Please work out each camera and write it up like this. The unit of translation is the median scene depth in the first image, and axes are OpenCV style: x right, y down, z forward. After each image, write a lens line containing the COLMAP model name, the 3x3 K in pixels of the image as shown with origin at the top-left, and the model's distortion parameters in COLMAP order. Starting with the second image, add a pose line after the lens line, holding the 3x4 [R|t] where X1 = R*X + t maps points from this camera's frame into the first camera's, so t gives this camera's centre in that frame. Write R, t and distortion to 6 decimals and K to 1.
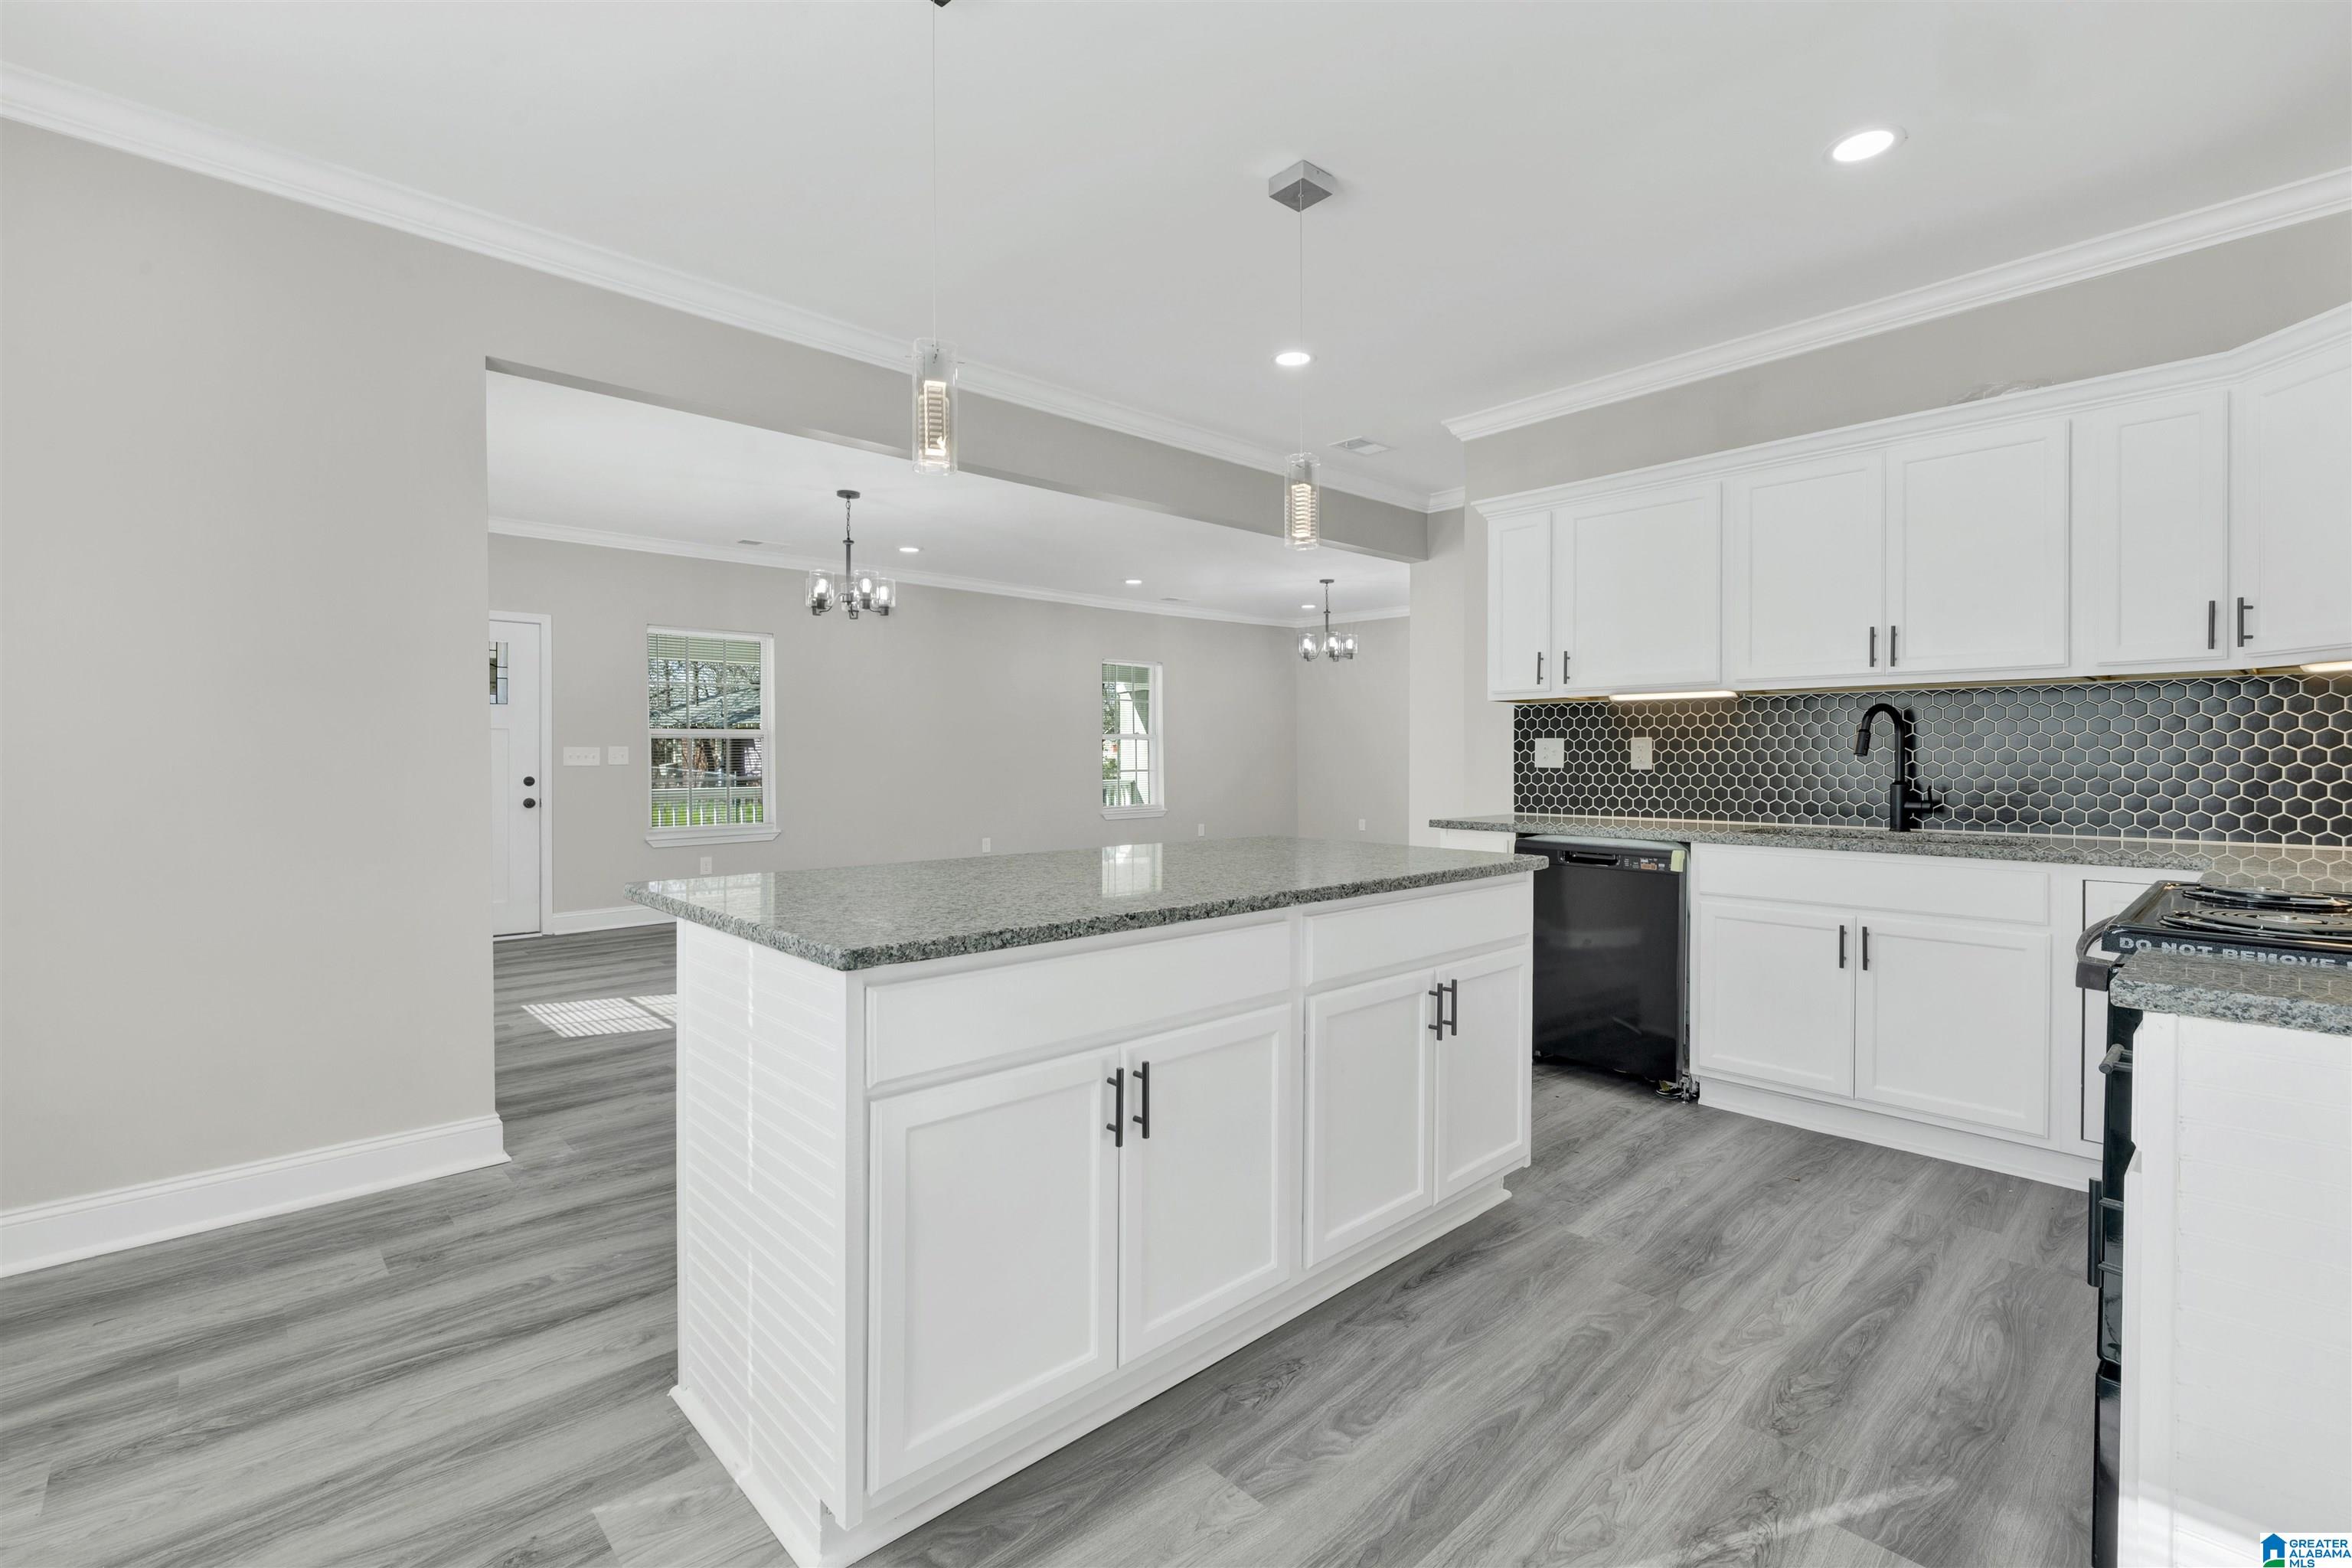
lens RADIAL K [[1056.5, 0, 1181.2], [0, 1056.5, 752.3], [0, 0, 1]] dist [-0.000059, -0.000027]
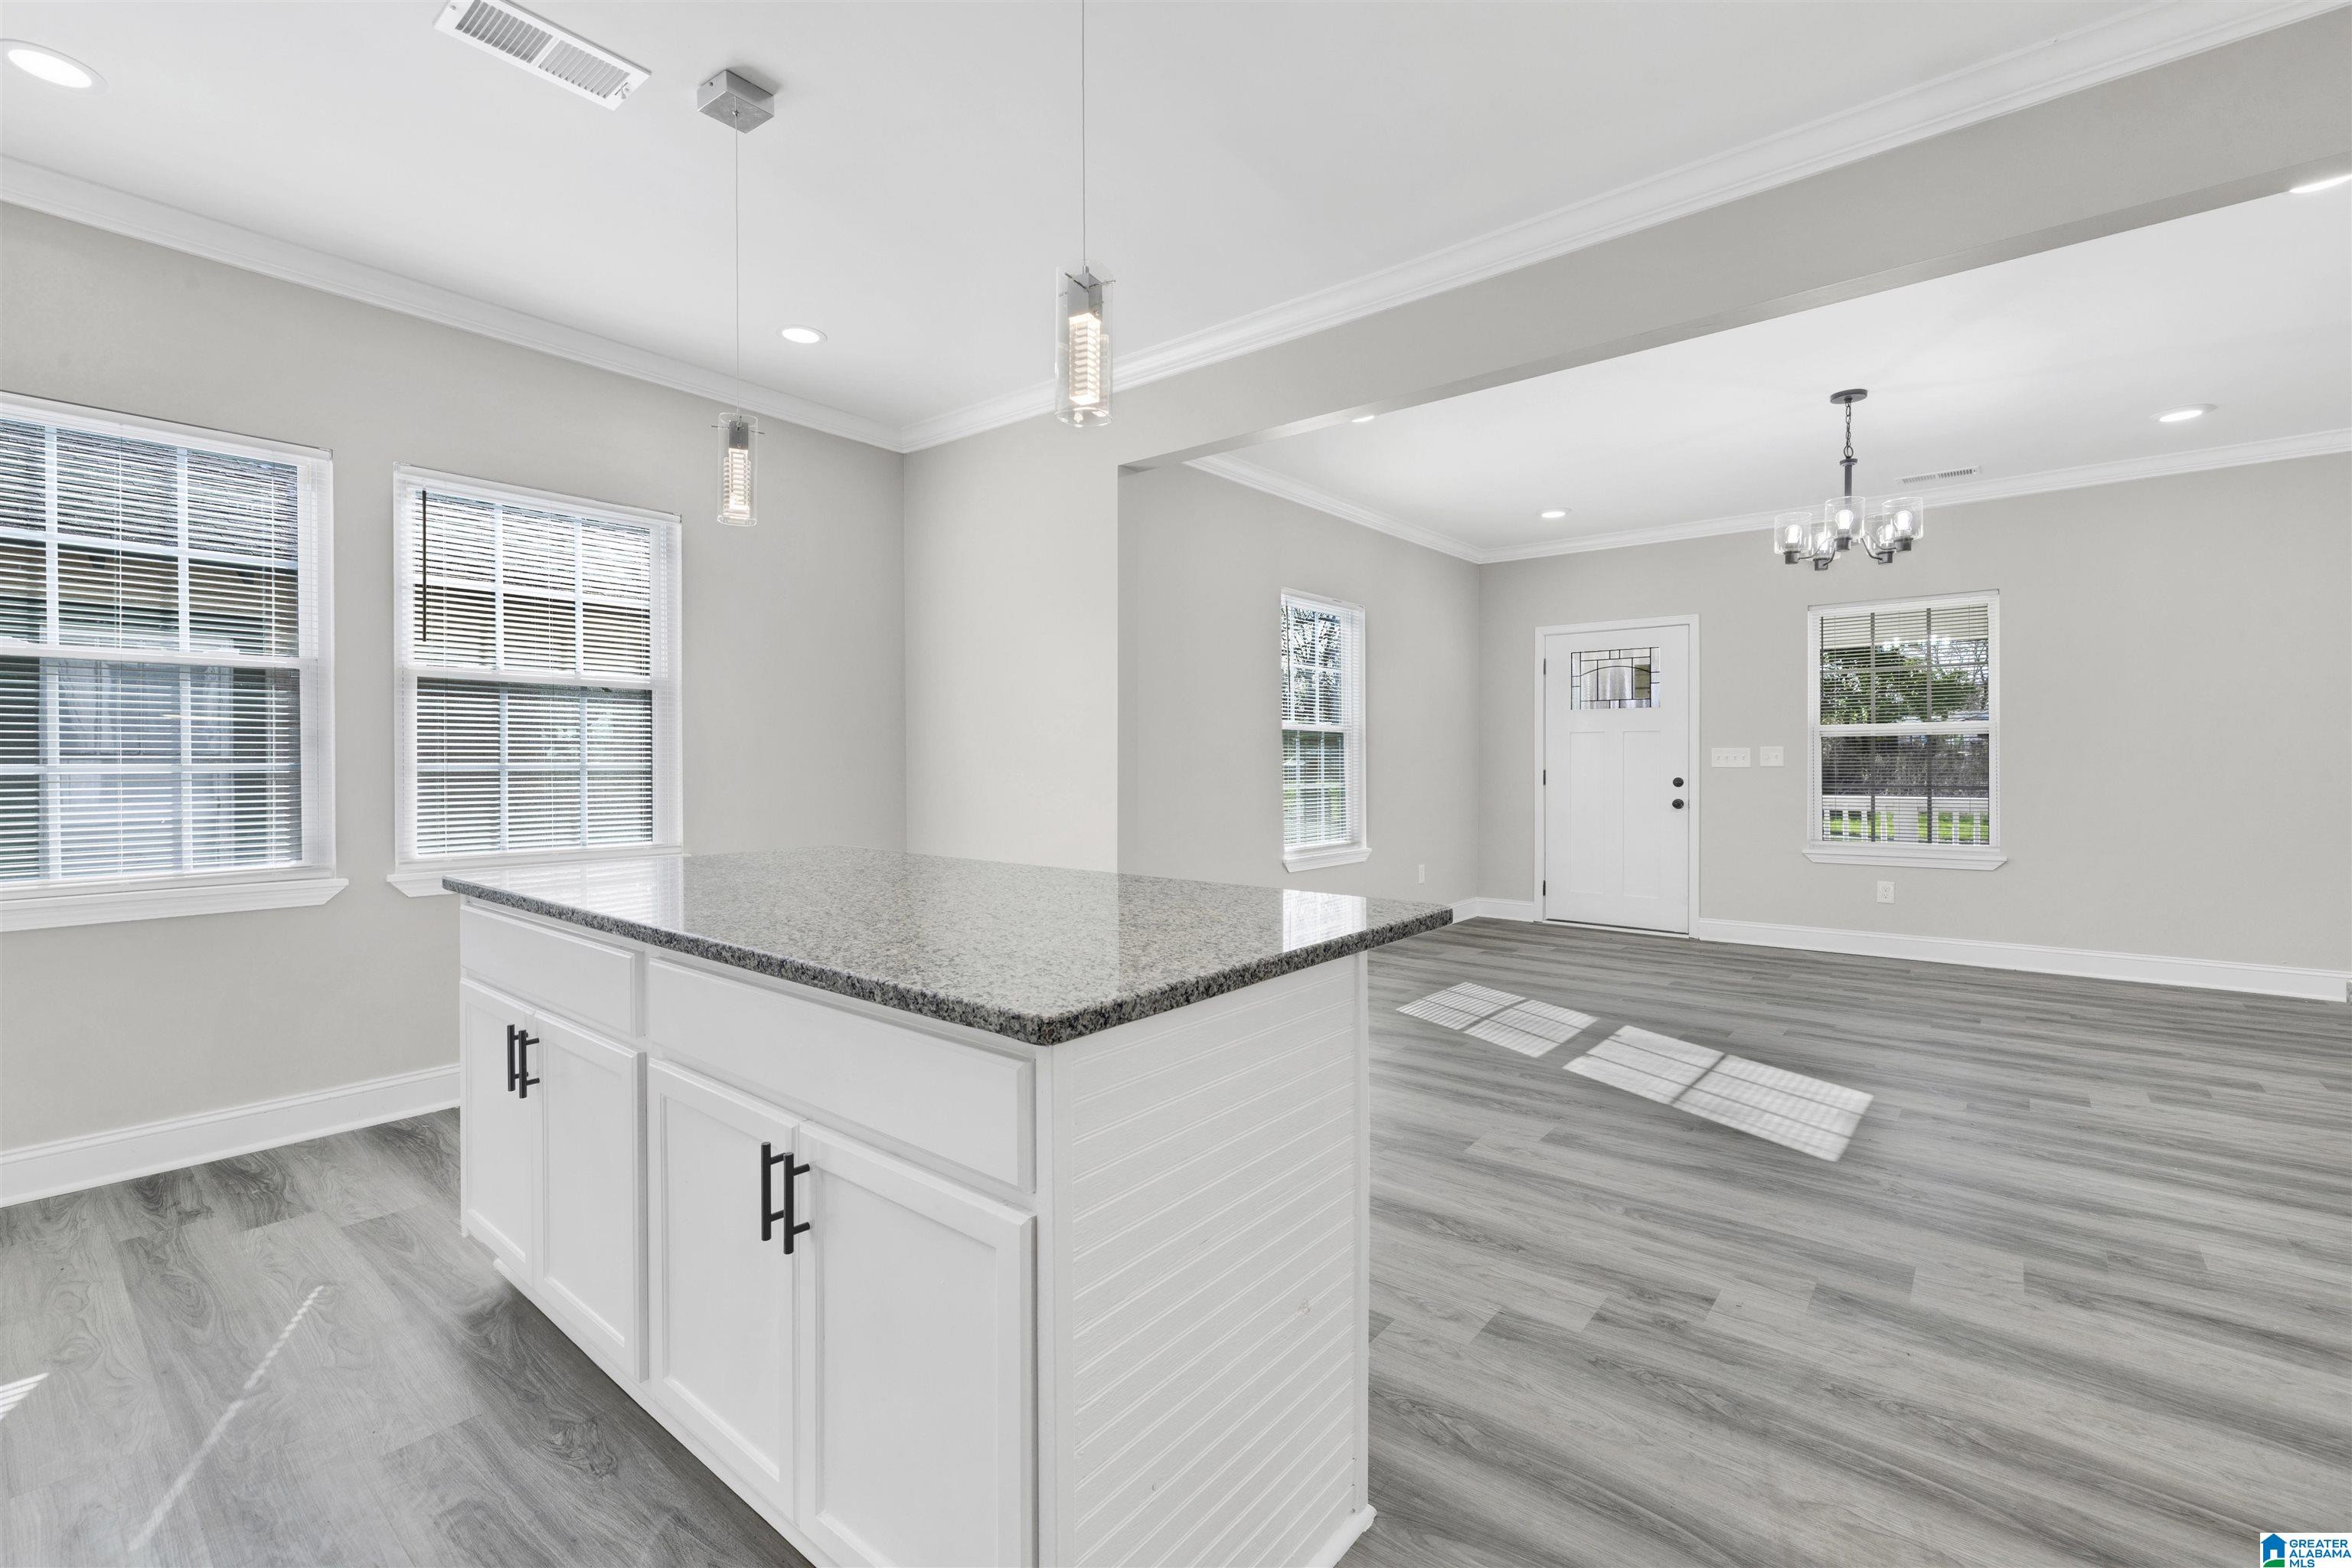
lens RADIAL K [[1010.3, 0, 1152.4], [0, 1010.3, 761.7], [0, 0, 1]] dist [-0.008381, 0.000006]
pose [[0.120220, 0.003602, -0.992741, 0.477000], [0.003675, 0.999985, 0.004073, 0.003600], [0.992740, -0.004138, 0.120205, 0.666209]]
